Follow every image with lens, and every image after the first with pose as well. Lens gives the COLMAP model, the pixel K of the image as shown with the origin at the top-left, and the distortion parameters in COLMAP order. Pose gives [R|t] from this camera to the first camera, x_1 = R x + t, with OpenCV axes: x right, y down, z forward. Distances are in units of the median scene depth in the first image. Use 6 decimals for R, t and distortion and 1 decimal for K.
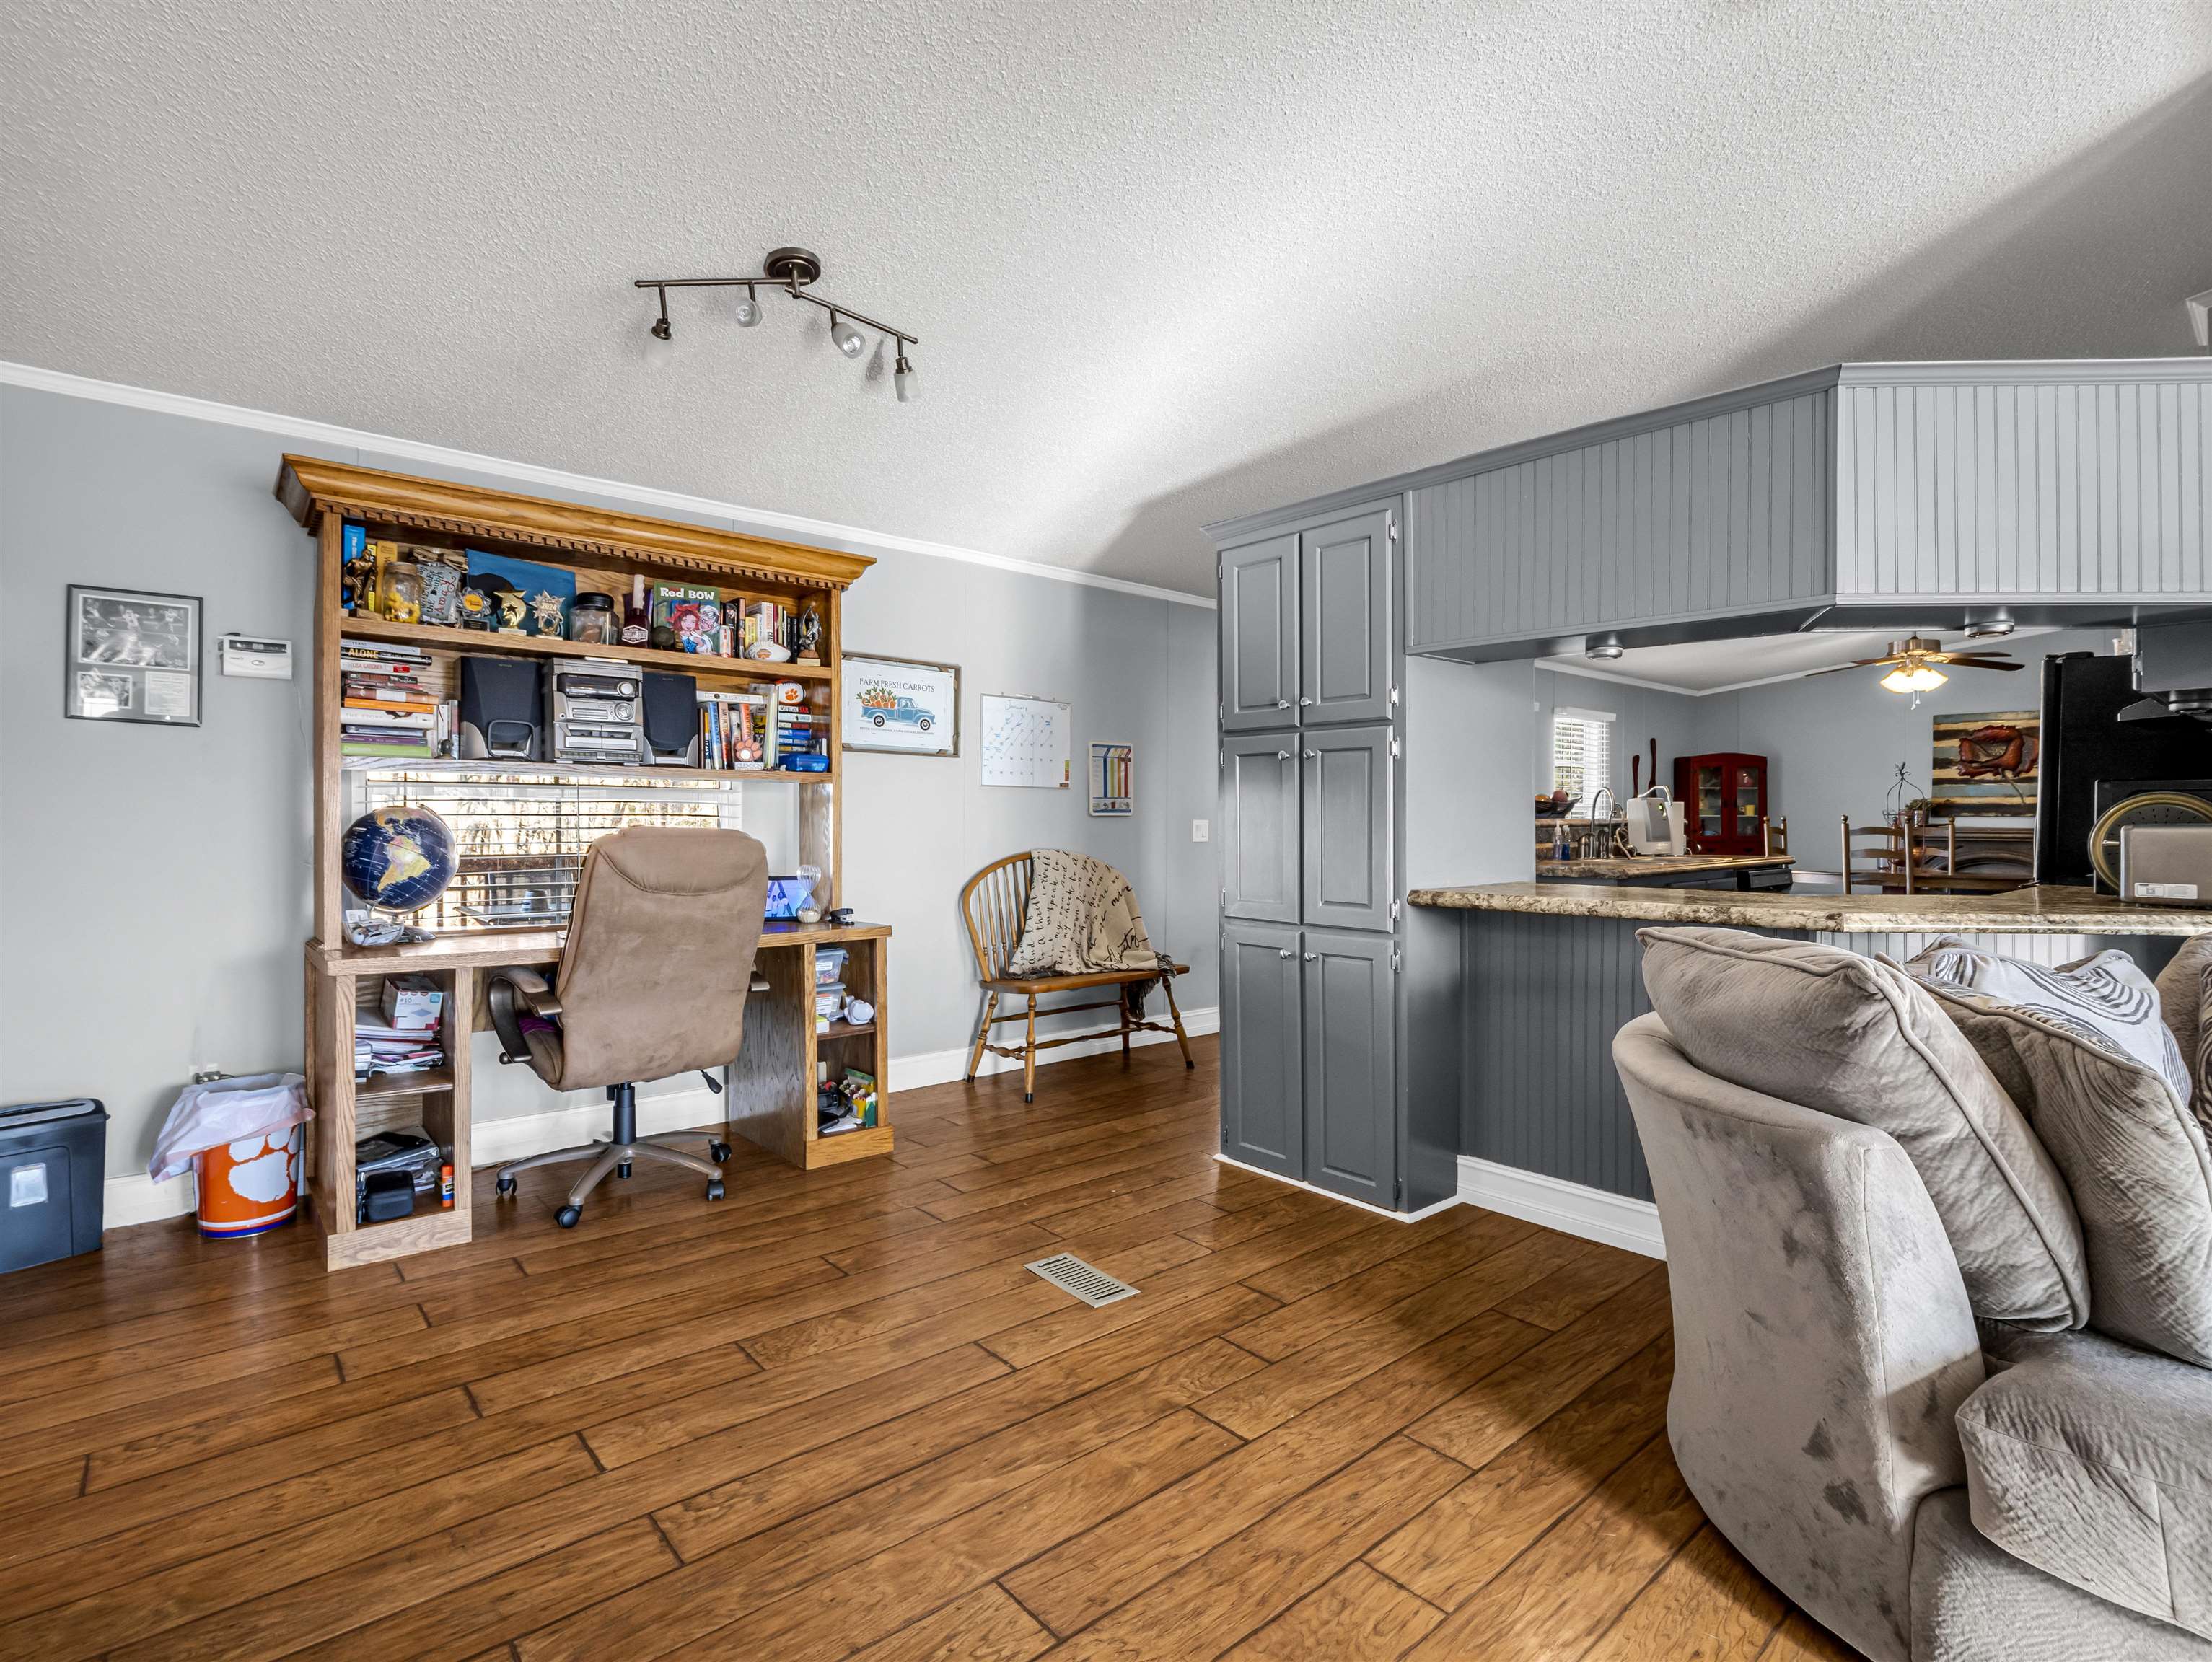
lens RADIAL K [[1088.5, 0, 1098.4], [0, 1088.5, 817.2], [0, 0, 1]] dist [-0.017627, 0.000096]
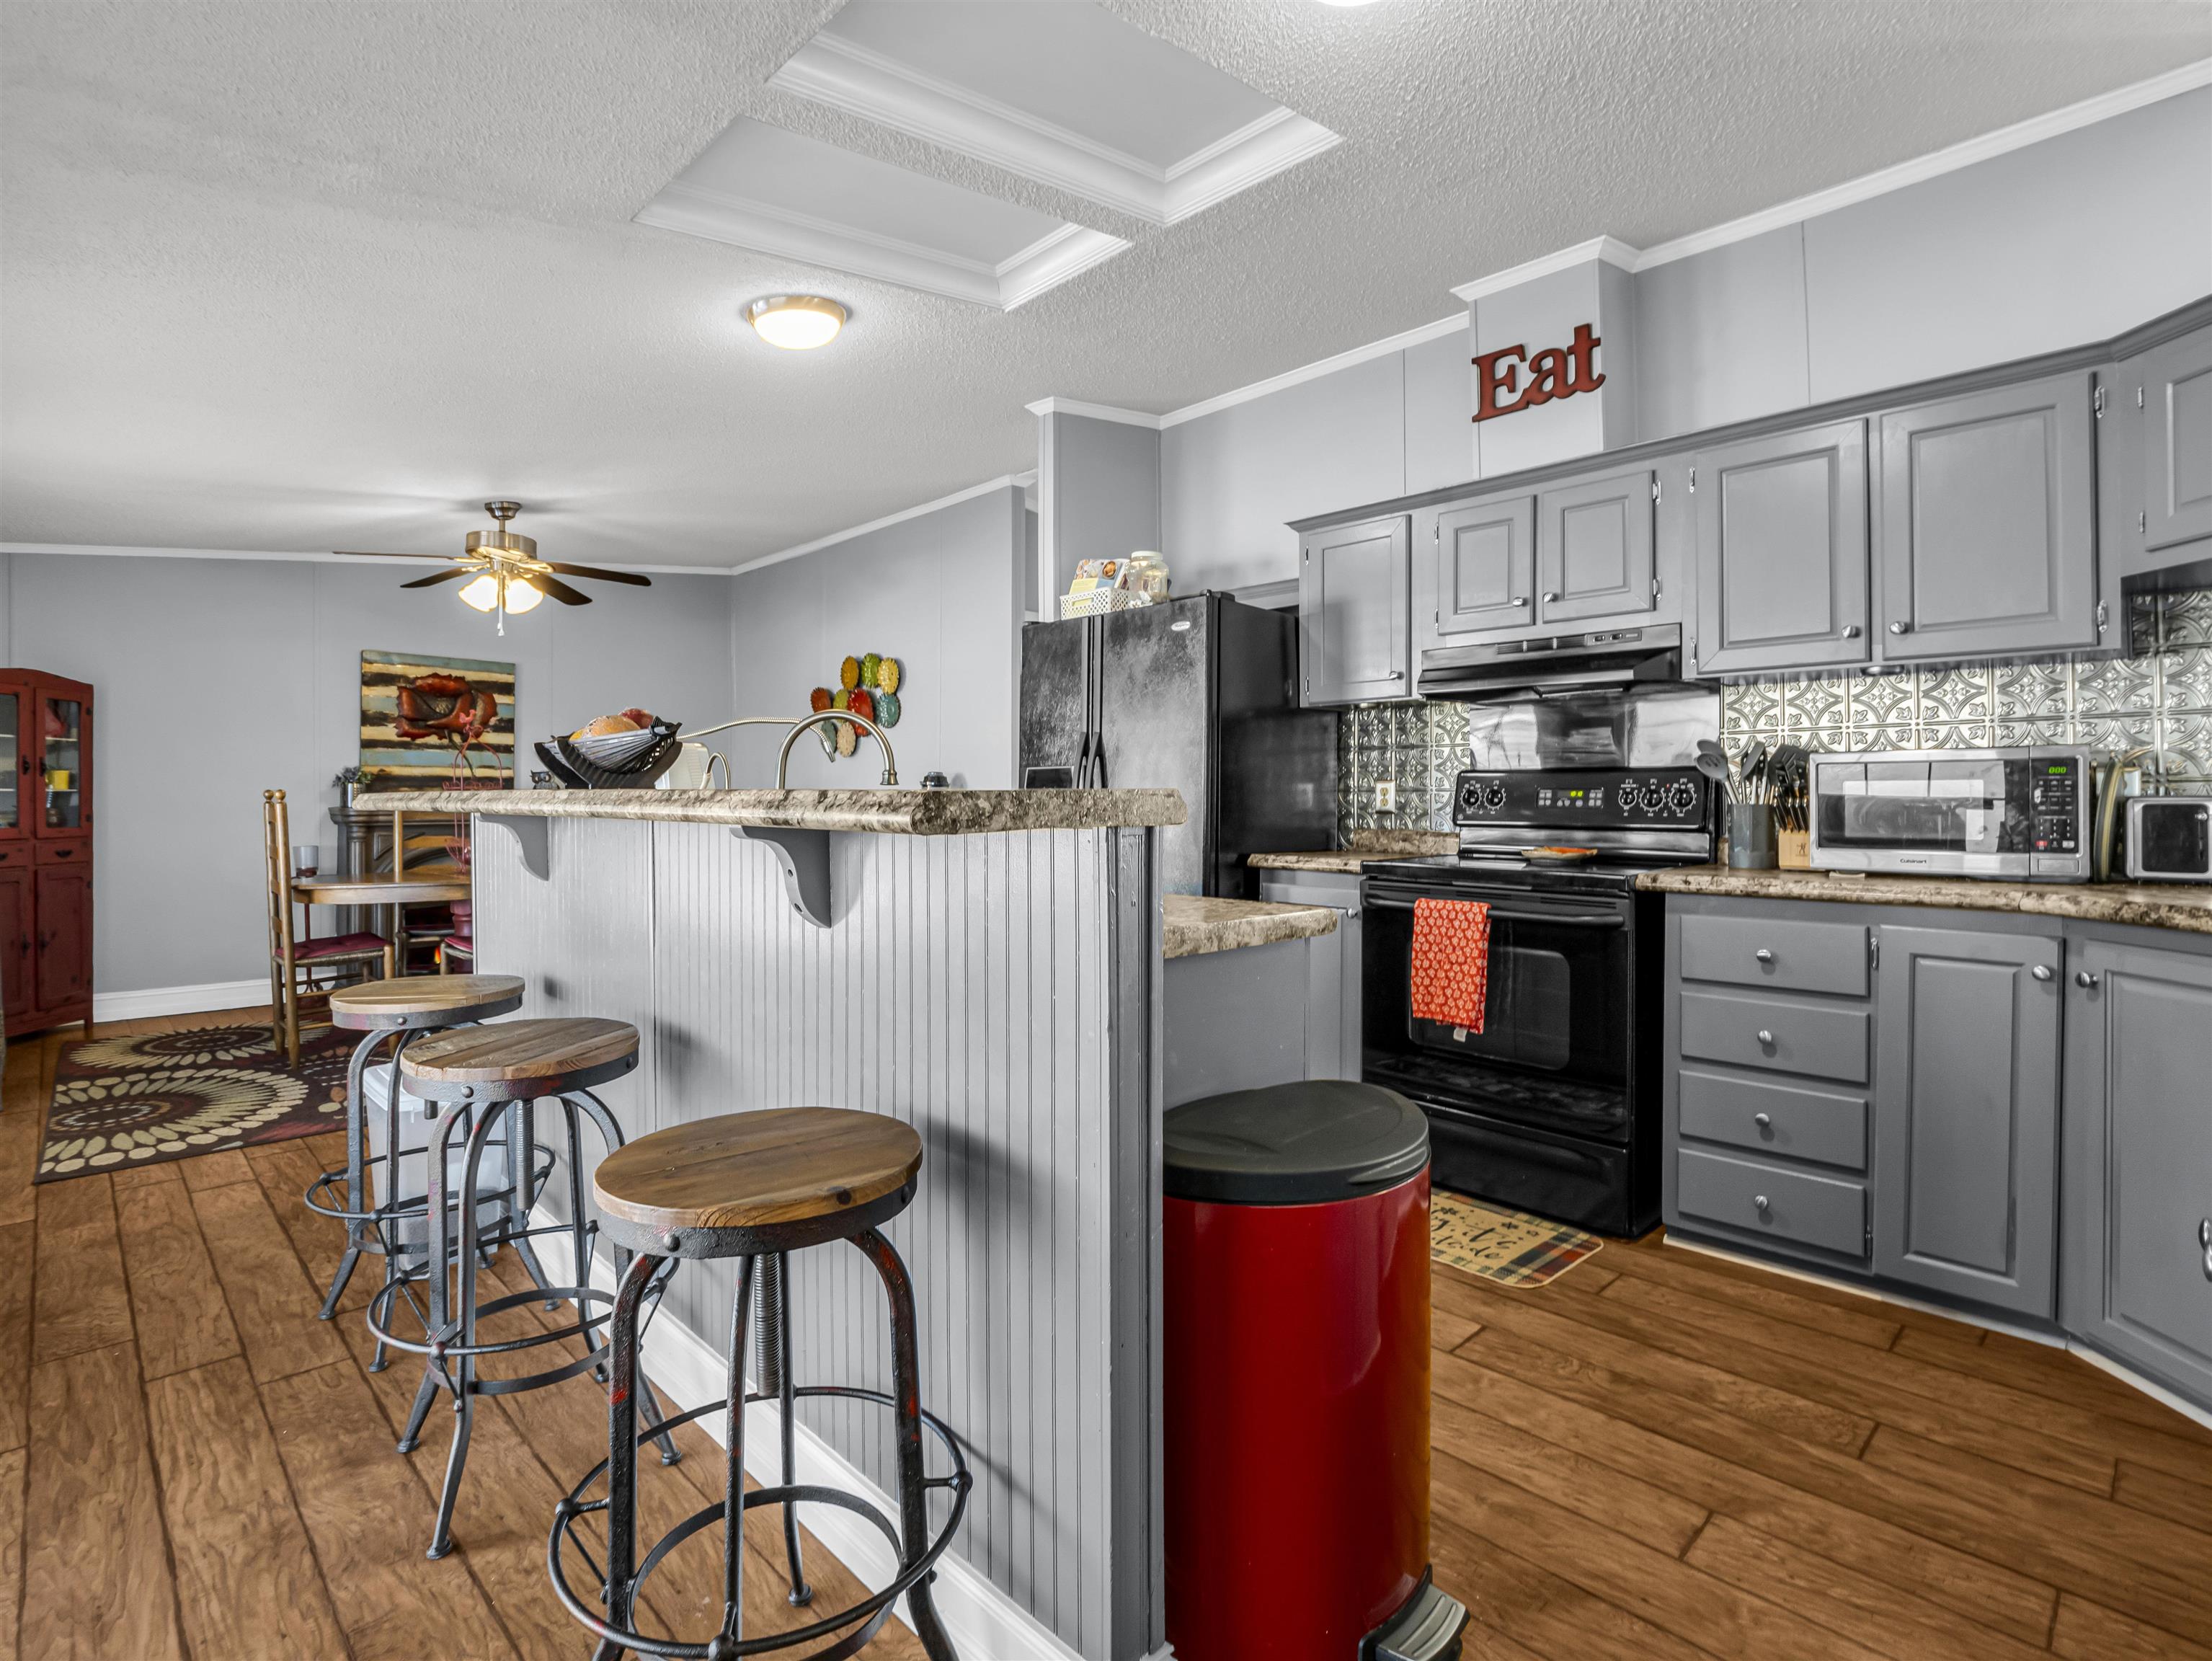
lens RADIAL K [[1088.7, 0, 1068.8], [0, 1088.7, 806.7], [0, 0, 1]] dist [-0.017627, 0.000096]
pose [[-0.036839, -0.009247, 0.999278, 0.045969], [-0.002084, 0.999956, 0.009177, 0.001283], [-0.999319, -0.001744, -0.036856, 0.579008]]
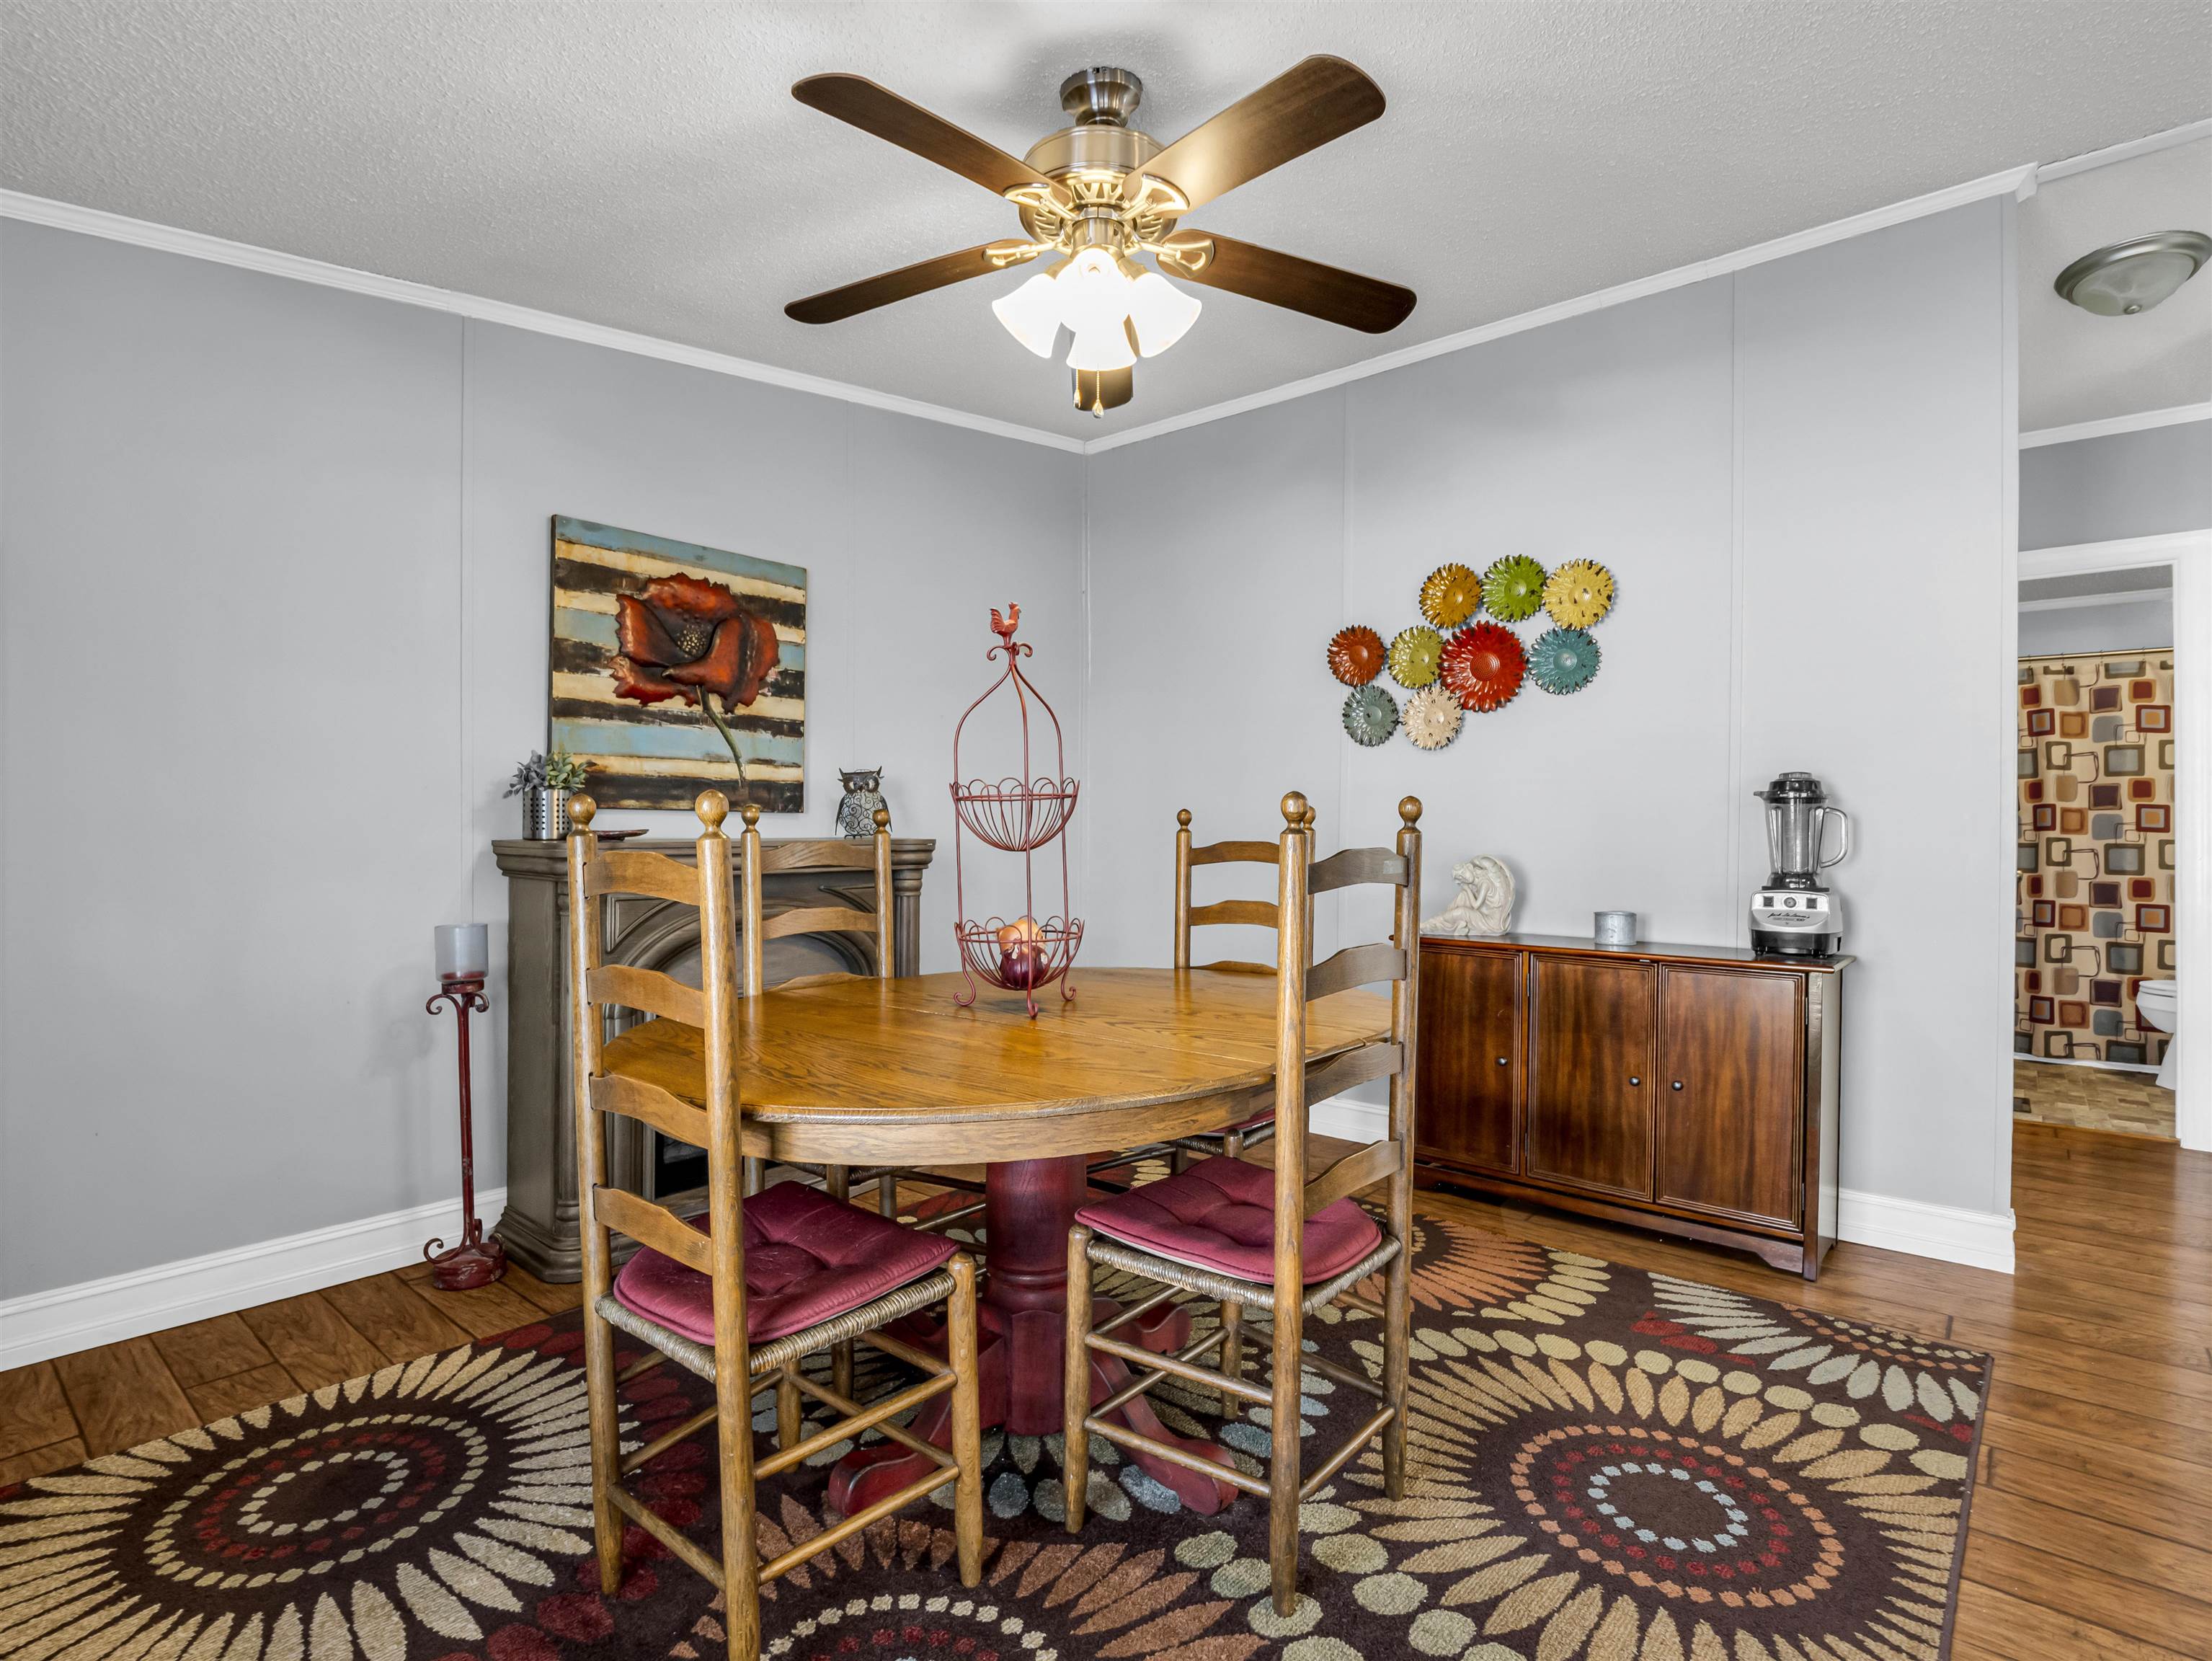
lens RADIAL K [[1088.7, 0, 1097.5], [0, 1088.7, 829.3], [0, 0, 1]] dist [-0.017627, 0.000096]
pose [[-0.149165, -0.006669, 0.988790, 0.421297], [-0.006471, 0.999962, 0.005768, 0.003042], [-0.988791, -0.005538, -0.149203, 0.909212]]
